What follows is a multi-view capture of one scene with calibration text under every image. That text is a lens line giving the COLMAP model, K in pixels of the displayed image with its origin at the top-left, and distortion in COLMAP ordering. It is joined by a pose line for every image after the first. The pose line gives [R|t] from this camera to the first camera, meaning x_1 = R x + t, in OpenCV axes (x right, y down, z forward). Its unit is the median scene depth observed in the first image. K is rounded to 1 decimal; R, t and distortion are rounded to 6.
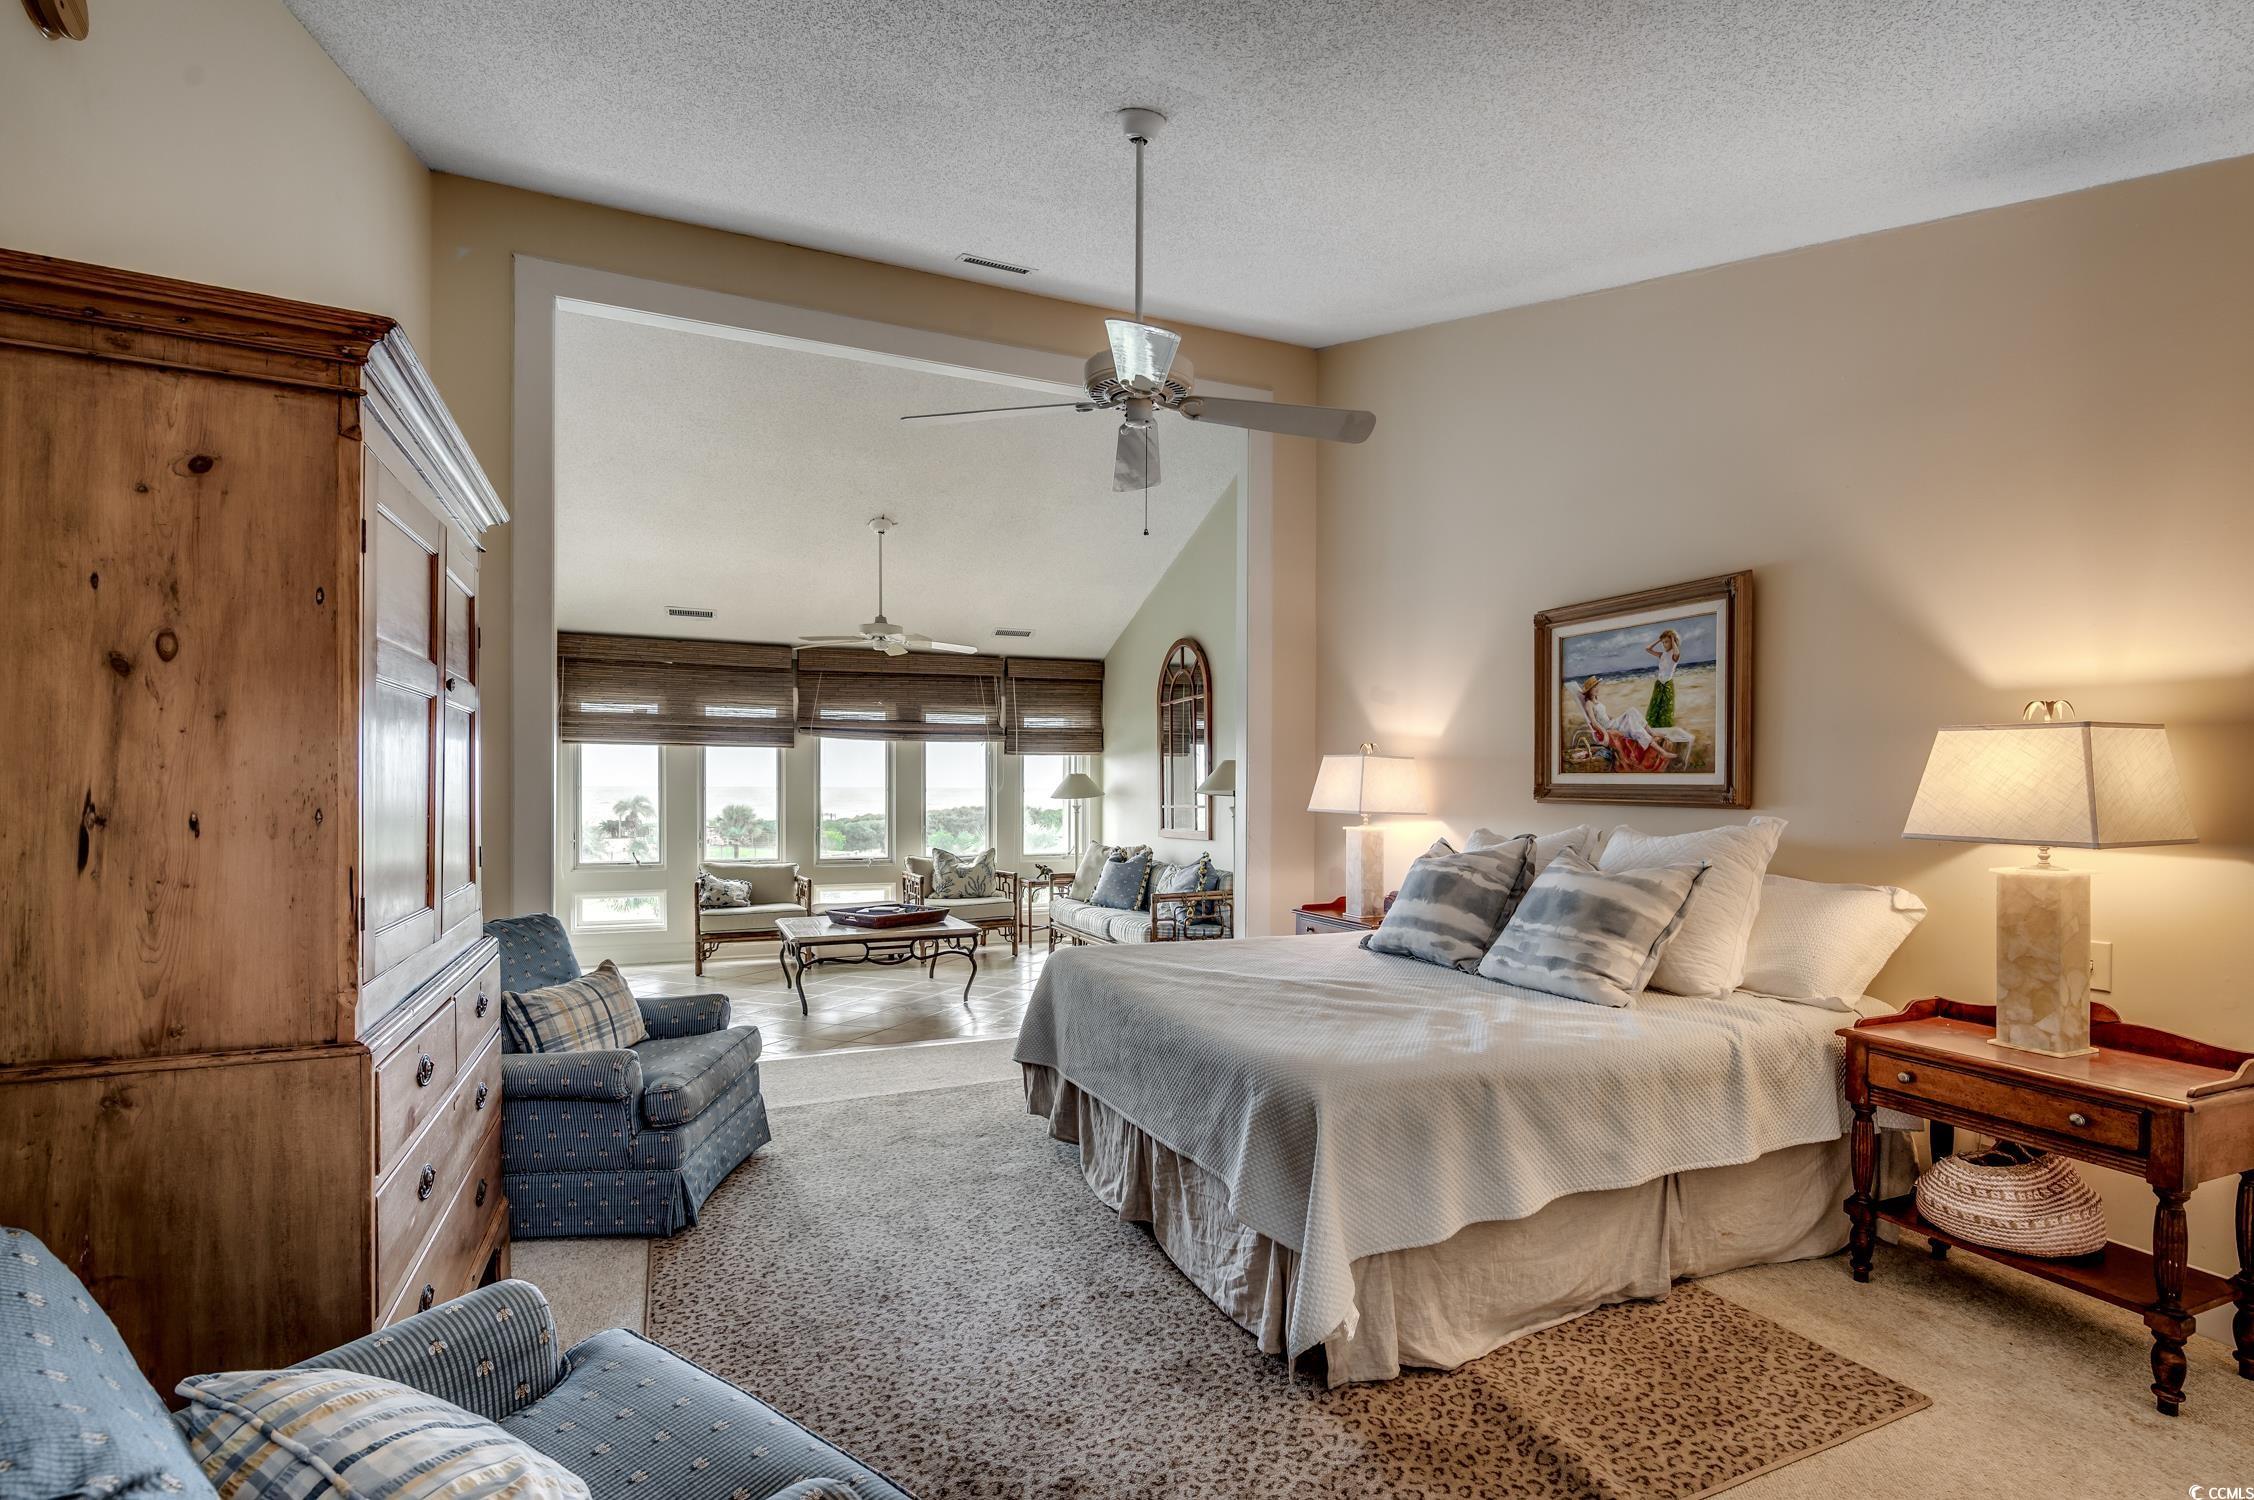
lens RADIAL K [[1006.1, 0, 1128.5], [0, 1006.1, 819.7], [0, 0, 1]] dist [-0.000585, -0.000429]
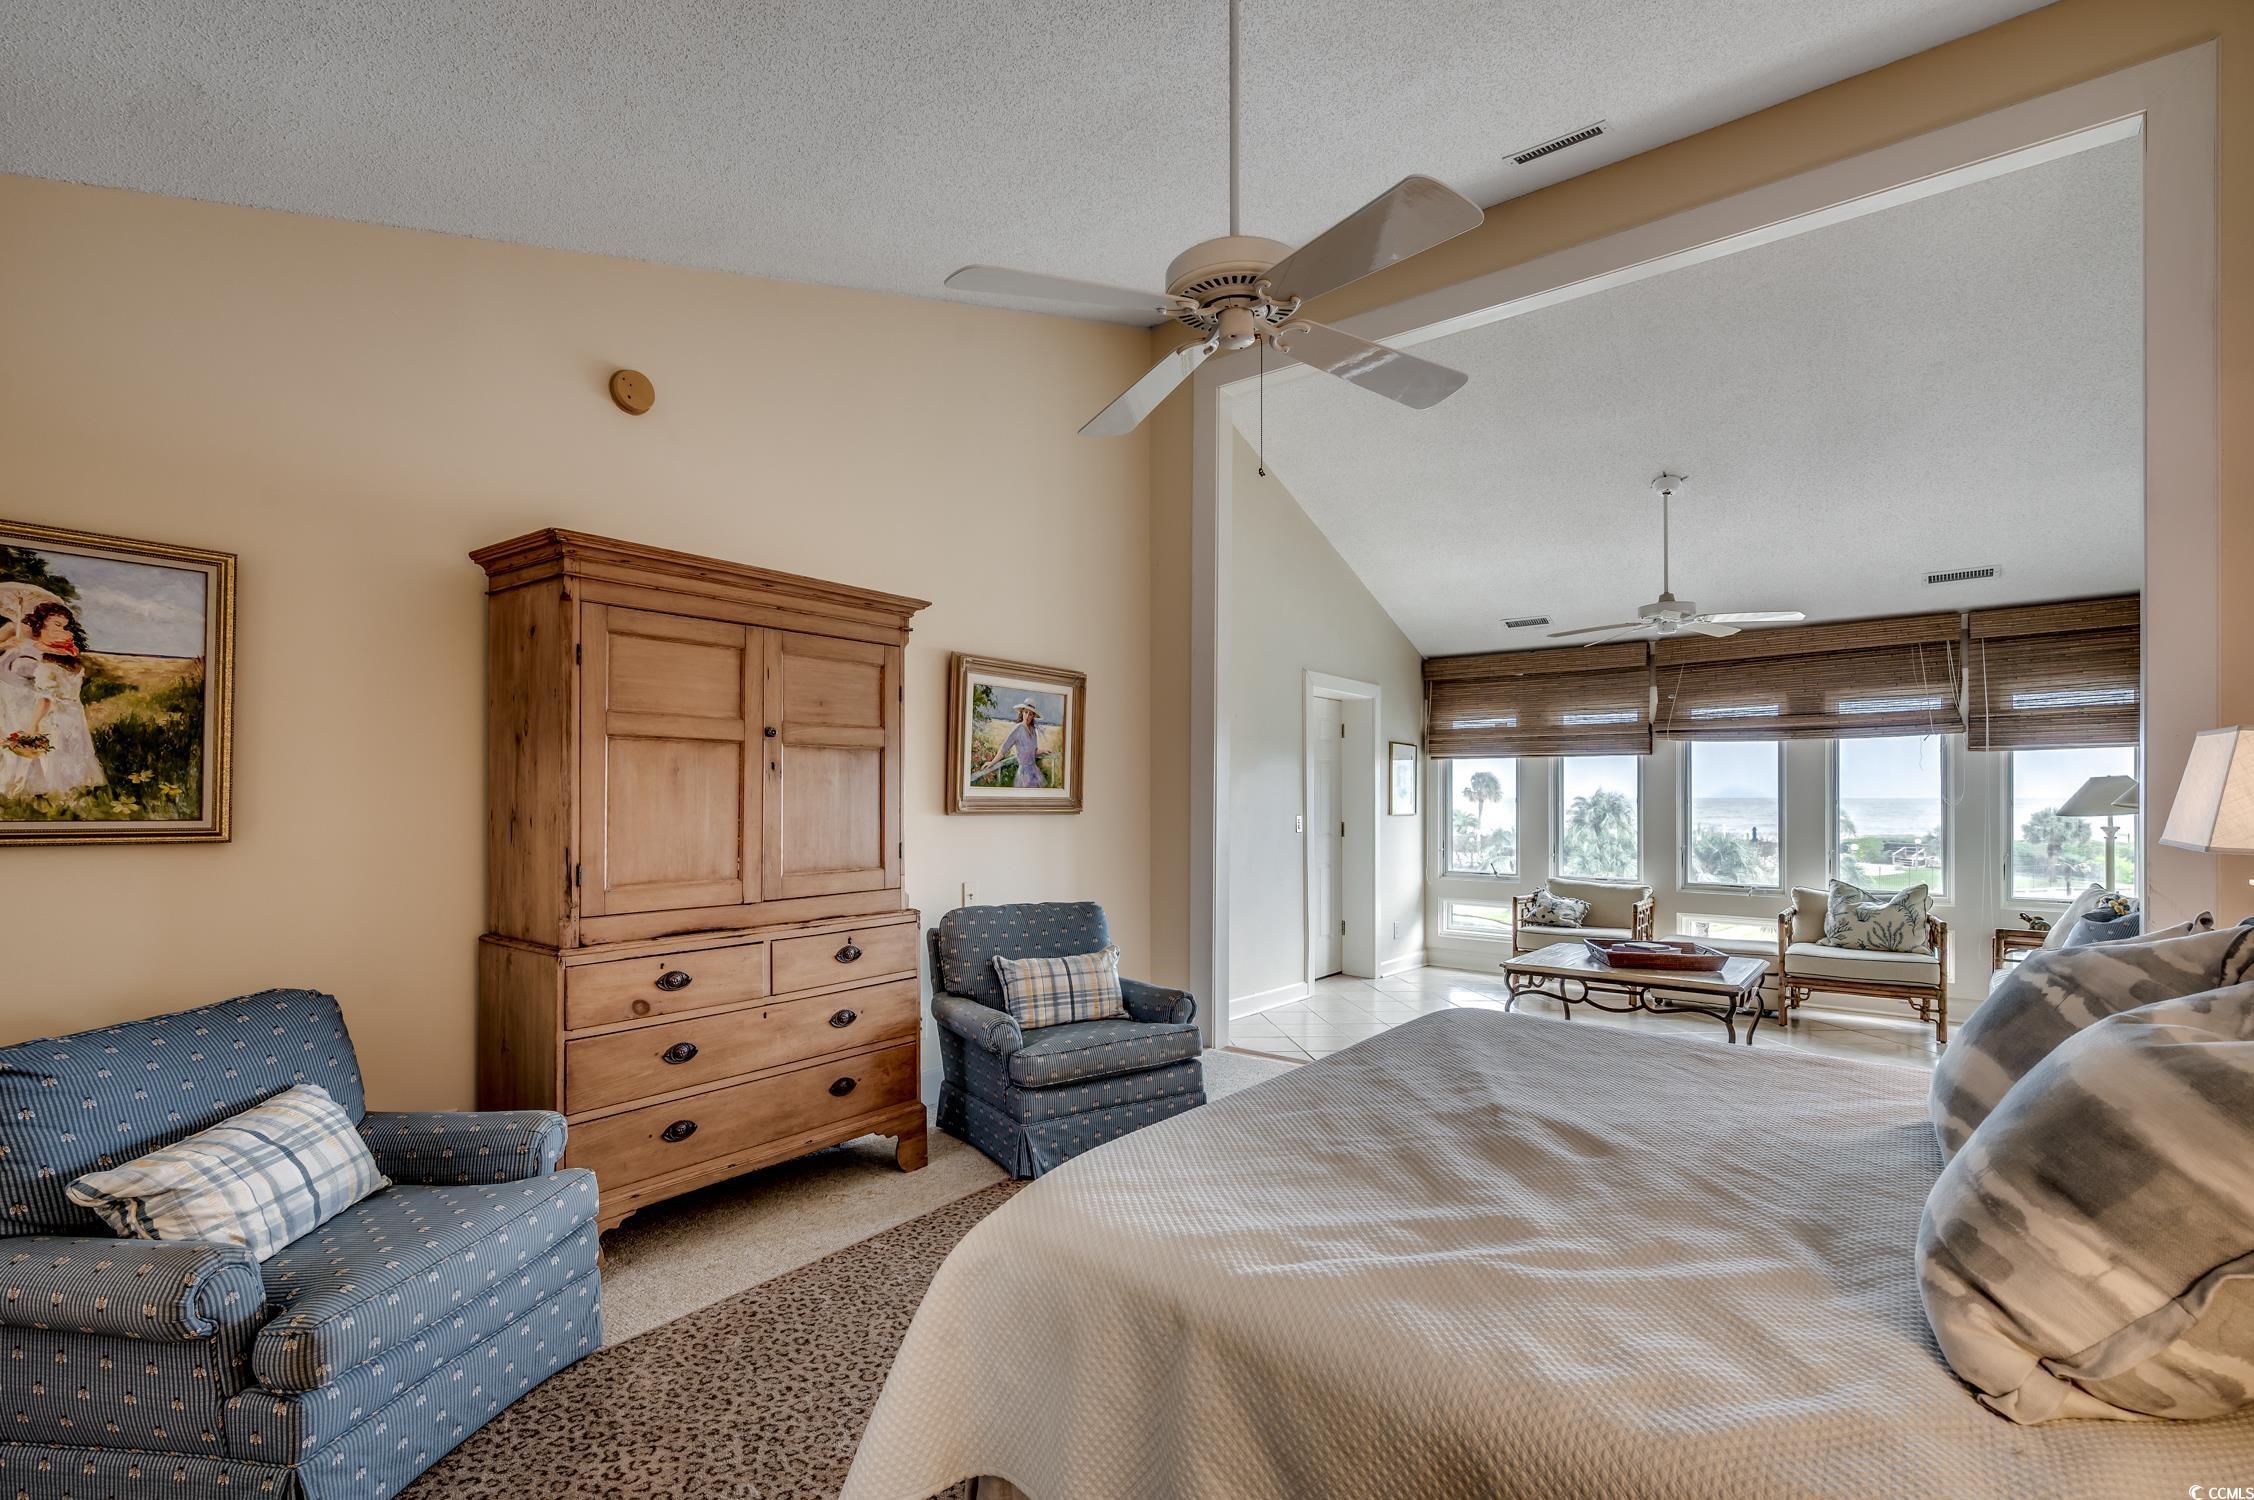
lens RADIAL K [[1006.1, 0, 1147.4], [0, 1006.1, 802.5], [0, 0, 1]] dist [-0.000585, -0.000429]
pose [[0.490077, 0.000441, -0.871679, 0.218163], [-0.025949, 0.999564, -0.014083, -0.005410], [0.871293, 0.029521, 0.489875, 0.181526]]
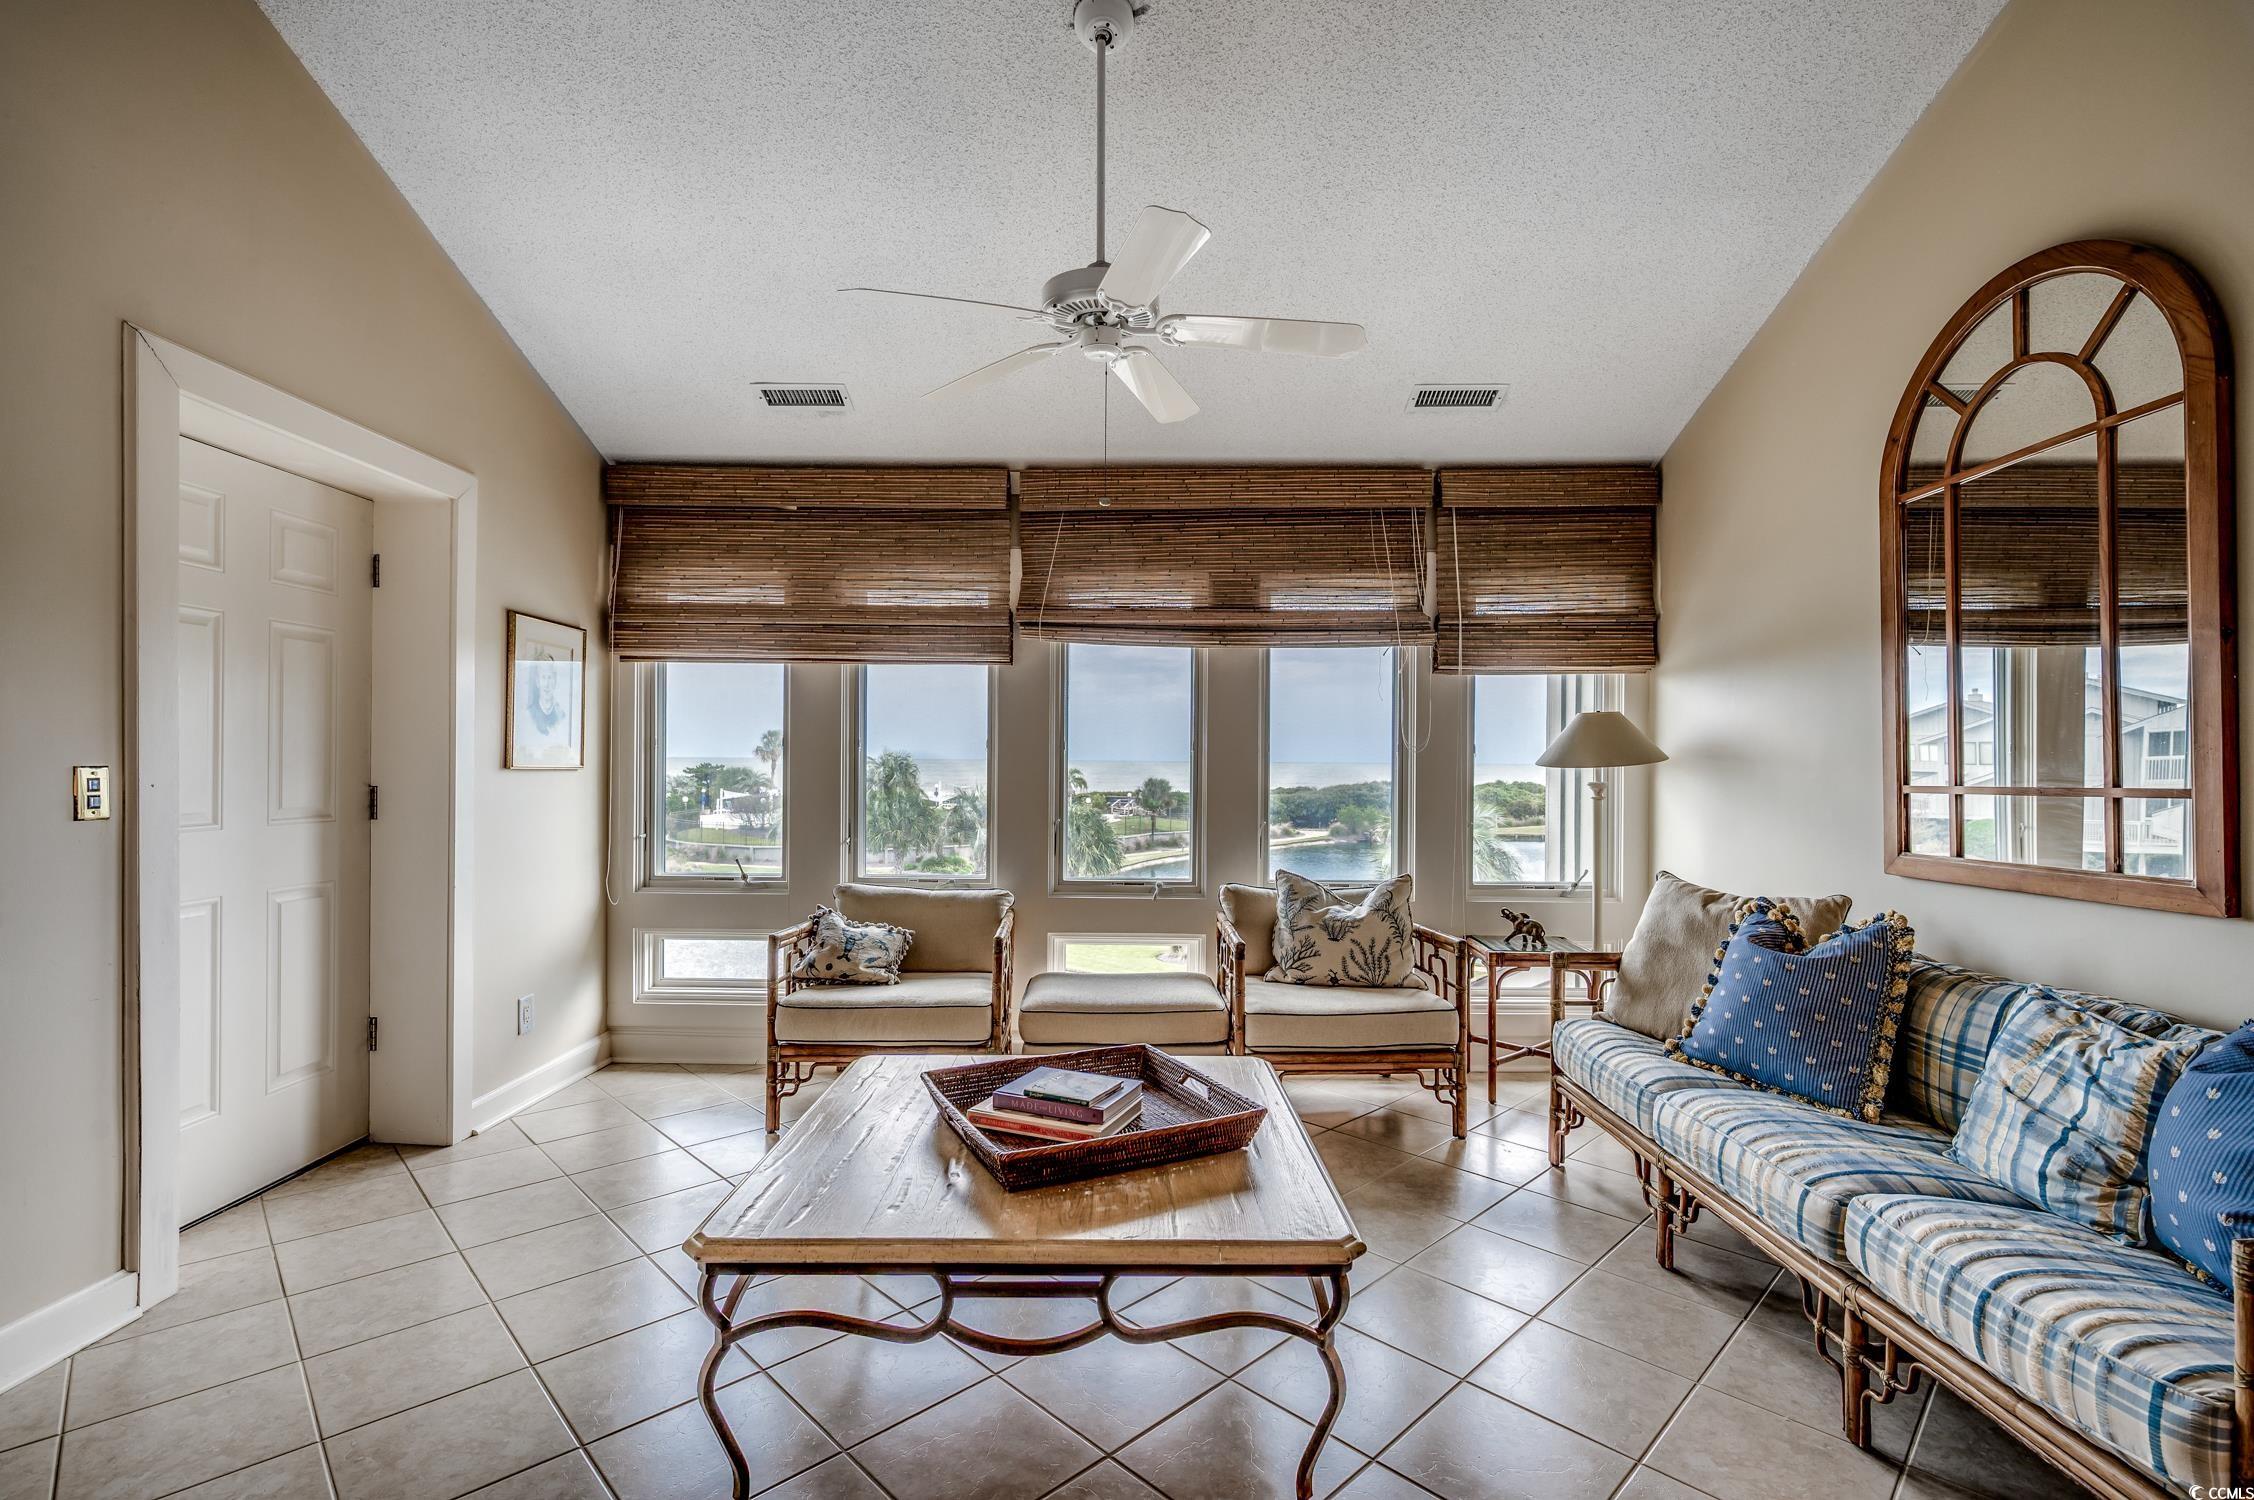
lens RADIAL K [[1006.1, 0, 1131.3], [0, 1006.1, 747.8], [0, 0, 1]] dist [-0.000585, -0.000429]
pose [[0.921489, -0.001702, -0.388400, -0.075152], [-0.015982, 0.998977, -0.042295, -0.007739], [0.388075, 0.045182, 0.920520, 0.545857]]
